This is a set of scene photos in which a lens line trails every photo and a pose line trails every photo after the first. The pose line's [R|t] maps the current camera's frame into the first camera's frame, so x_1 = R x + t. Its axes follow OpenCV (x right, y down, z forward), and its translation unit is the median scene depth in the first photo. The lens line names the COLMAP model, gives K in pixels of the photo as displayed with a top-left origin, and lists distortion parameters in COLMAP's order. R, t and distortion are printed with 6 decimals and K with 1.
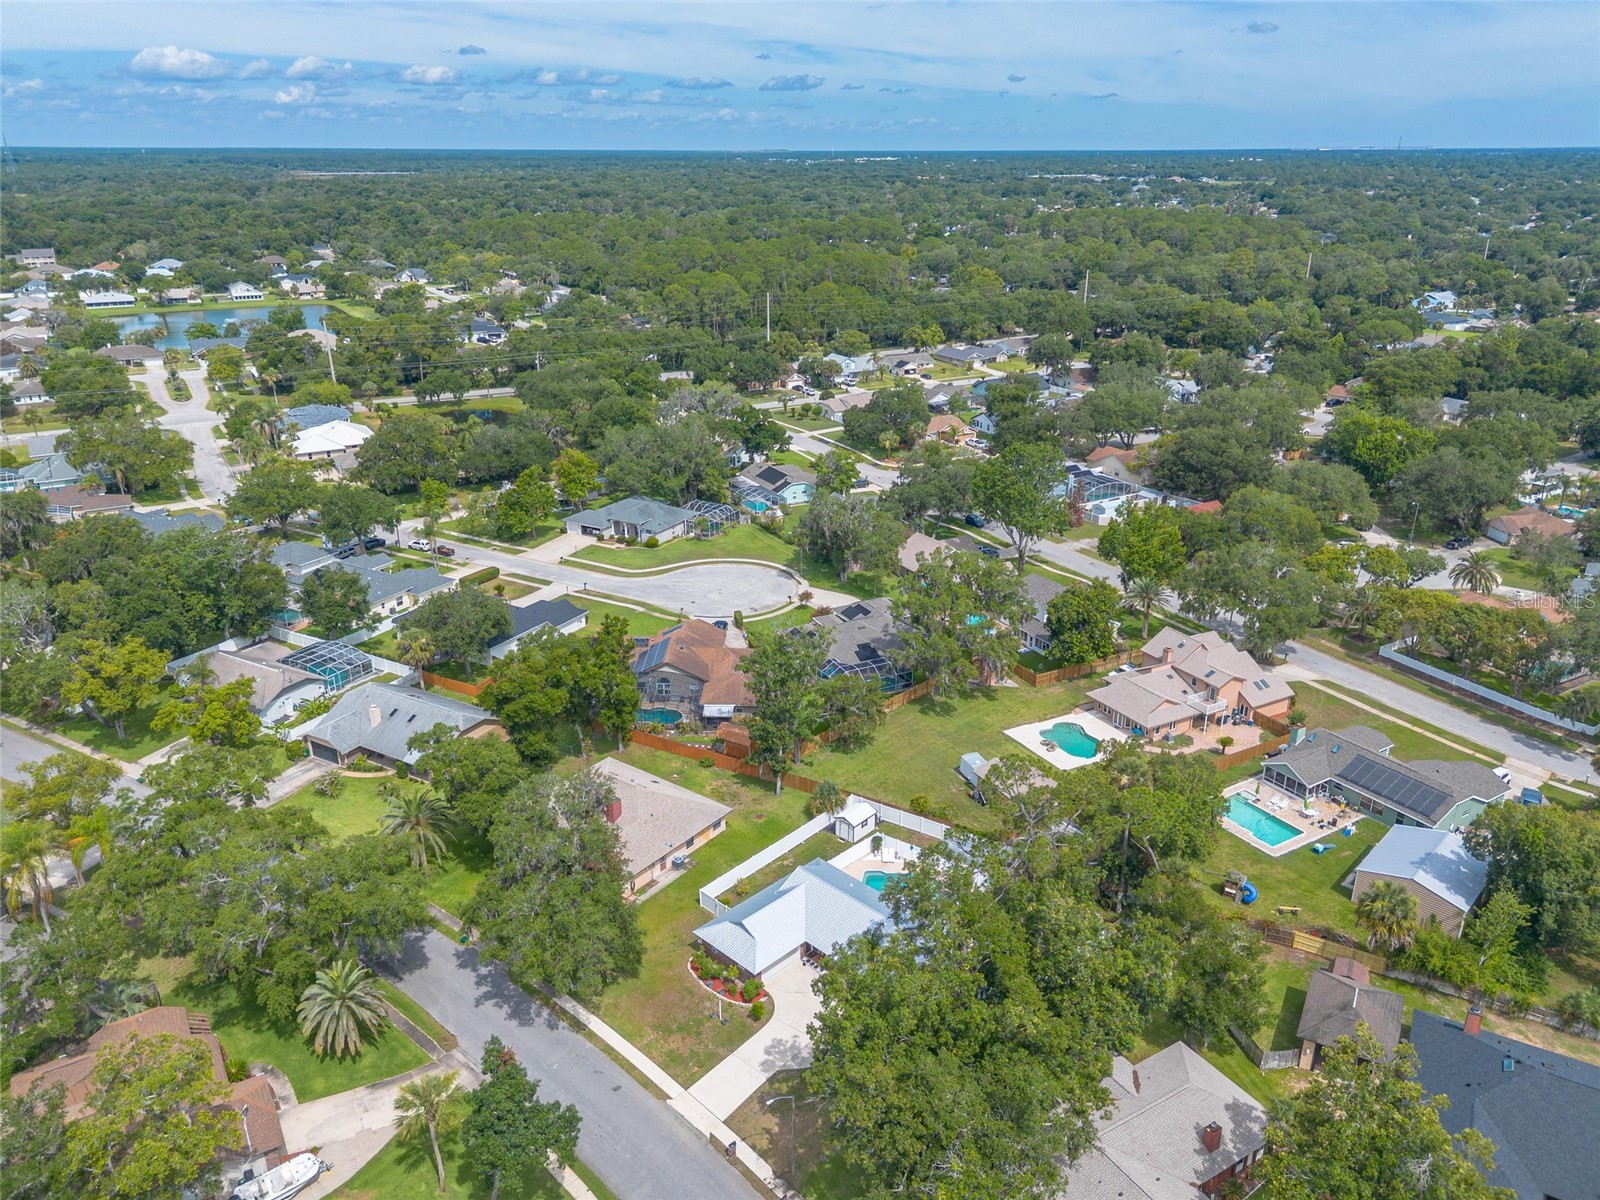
lens RADIAL K [[1139.2, 0, 797.9], [0, 1139.2, 599.7], [0, 0, 1]] dist [0.052858, -0.050844]
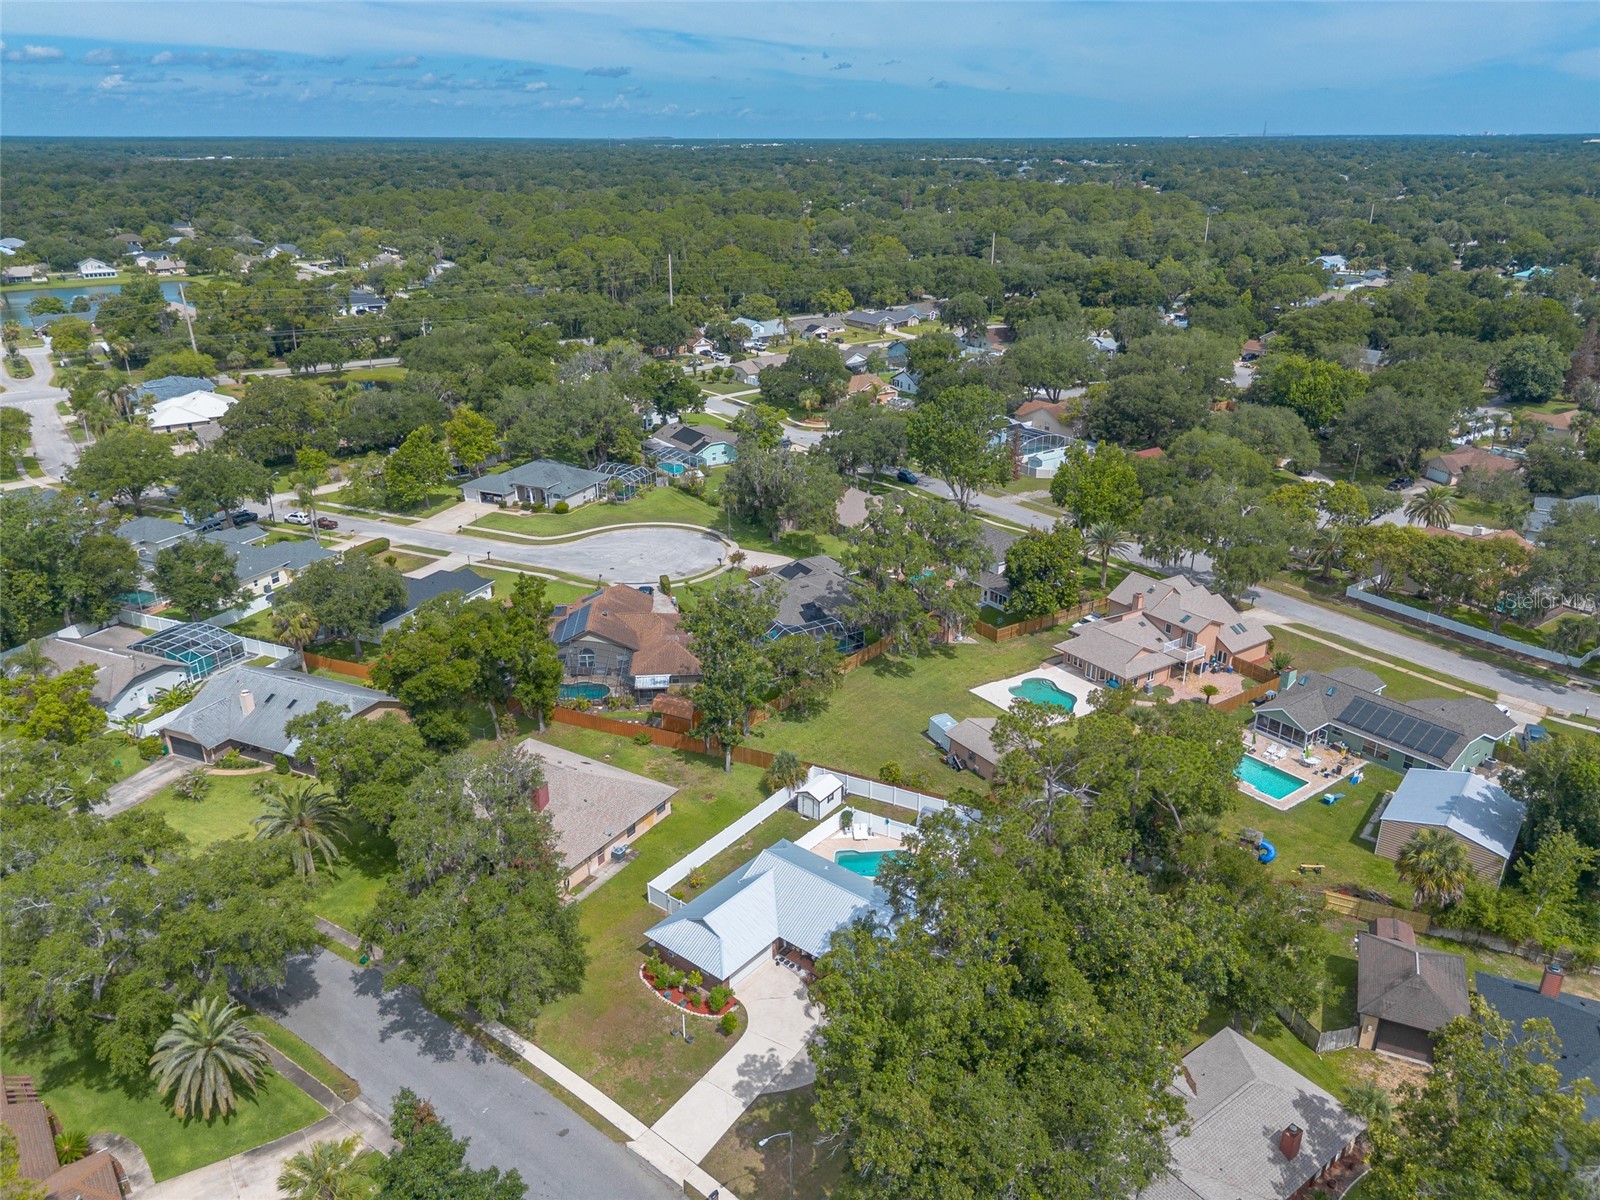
lens RADIAL K [[1139.2, 0, 797.0], [0, 1139.2, 596.6], [0, 0, 1]] dist [0.052858, -0.050844]
pose [[0.995771, -0.036265, 0.084406, -0.029297], [0.035622, 0.999324, 0.009109, 0.027351], [-0.084679, -0.006064, 0.996390, 0.108167]]
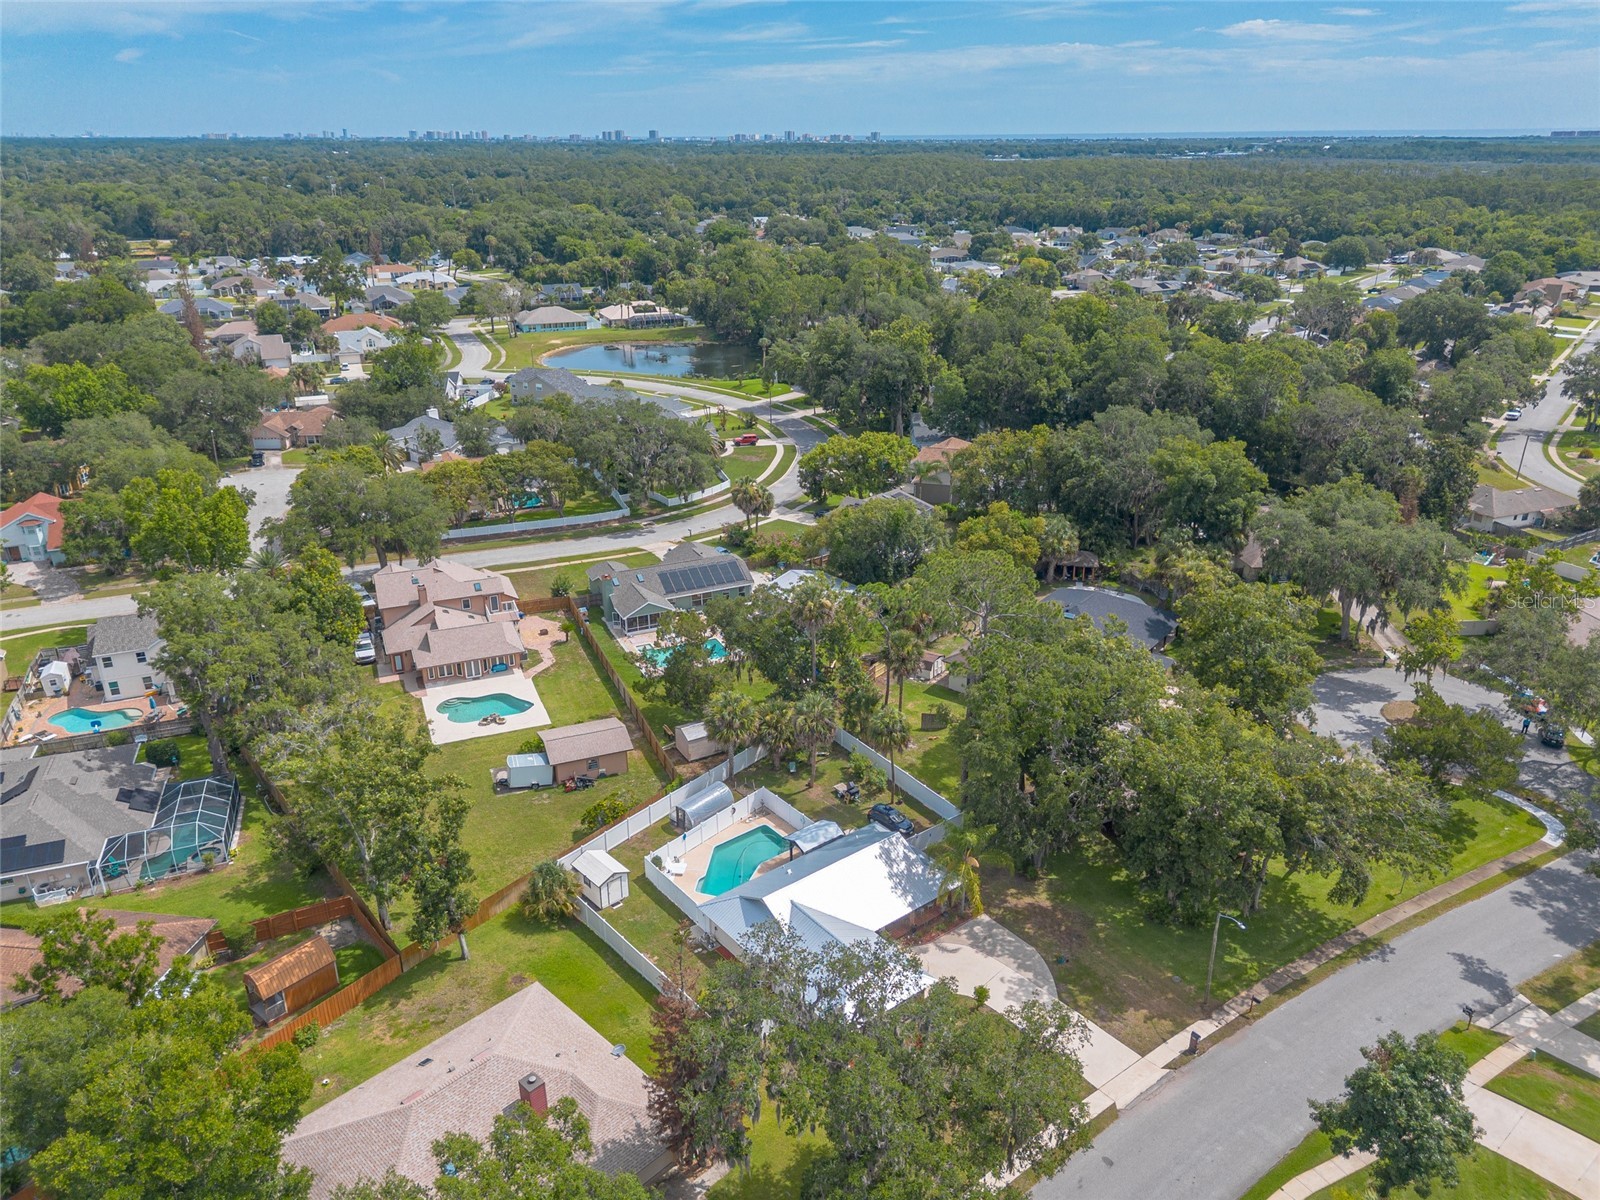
lens RADIAL K [[1139.2, 0, 801.2], [0, 1139.2, 594.6], [0, 0, 1]] dist [0.052858, -0.050844]
pose [[0.120737, -0.369772, 0.921244, -0.441611], [0.364182, 0.879825, 0.305418, -0.111967], [-0.923468, 0.298625, 0.240892, 0.550499]]
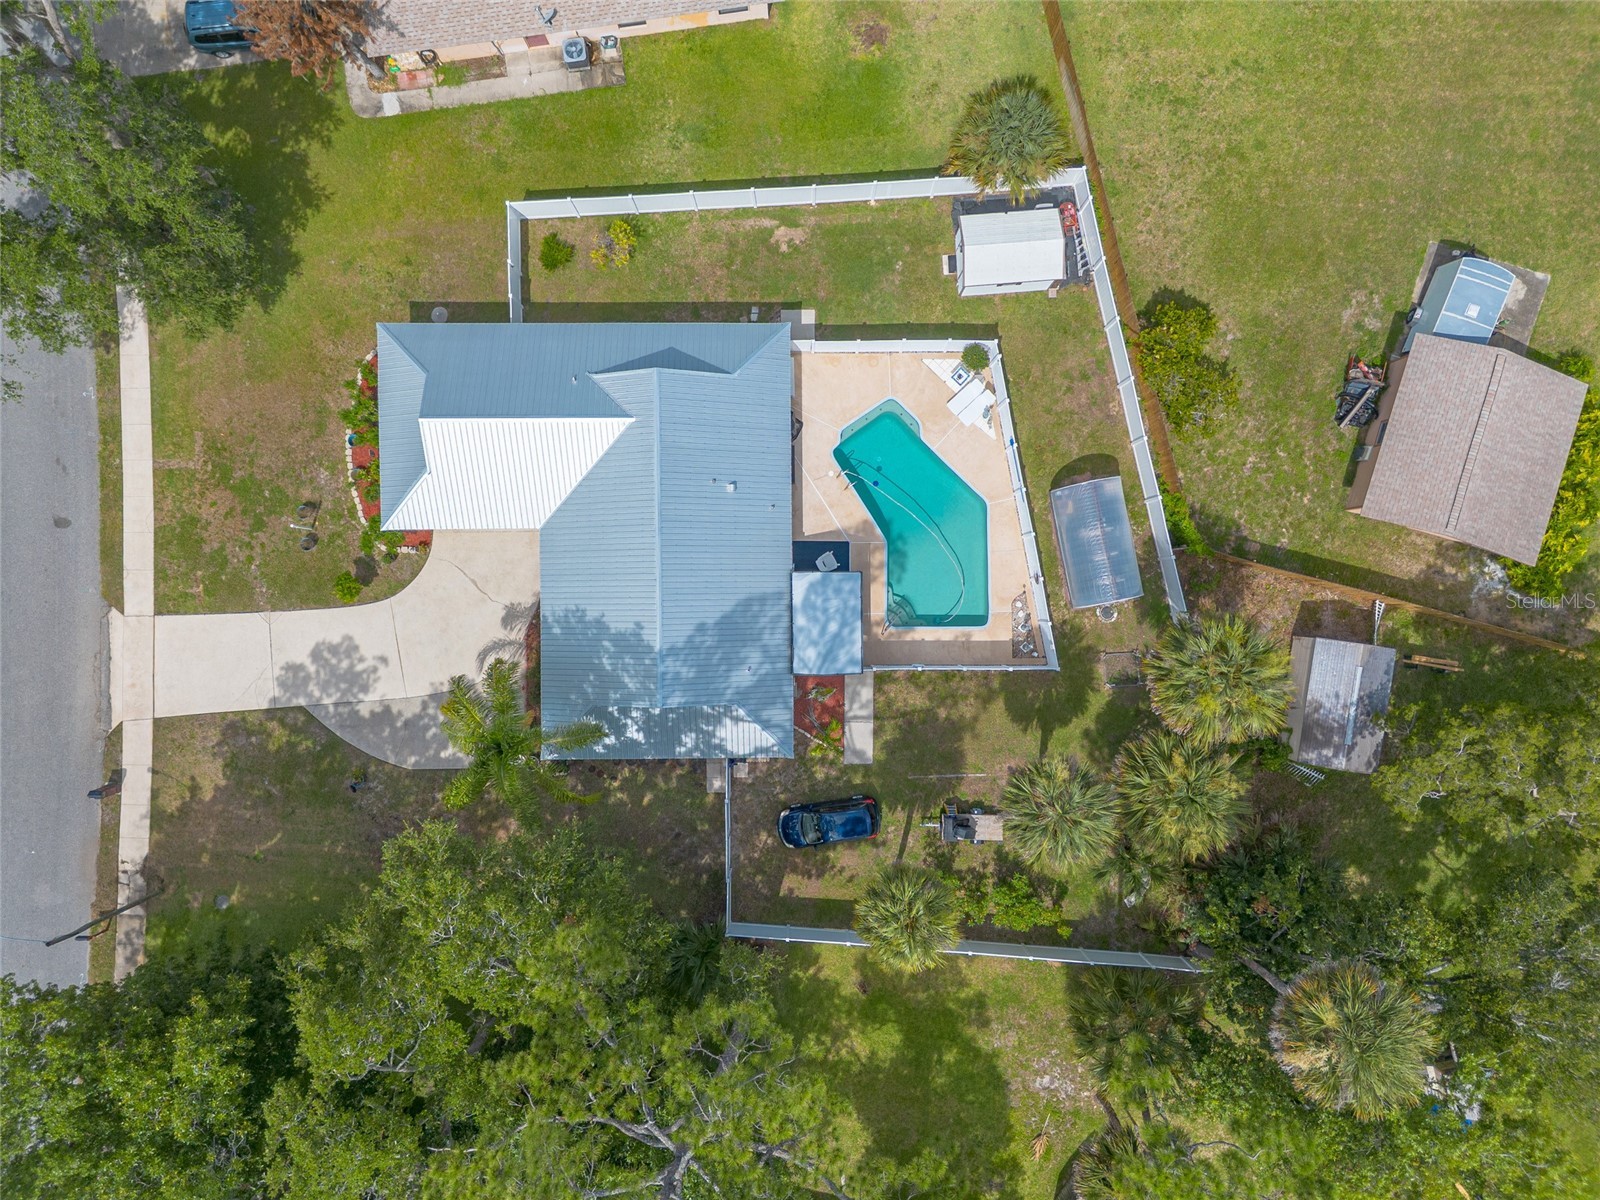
lens RADIAL K [[1139.2, 0, 790.6], [0, 1139.2, 589.1], [0, 0, 1]] dist [0.052858, -0.050844]
pose [[0.710367, 0.703824, 0.003328, 0.064202], [-0.255247, 0.253206, 0.933132, -0.096126], [0.655918, -0.663716, 0.359518, 0.619294]]
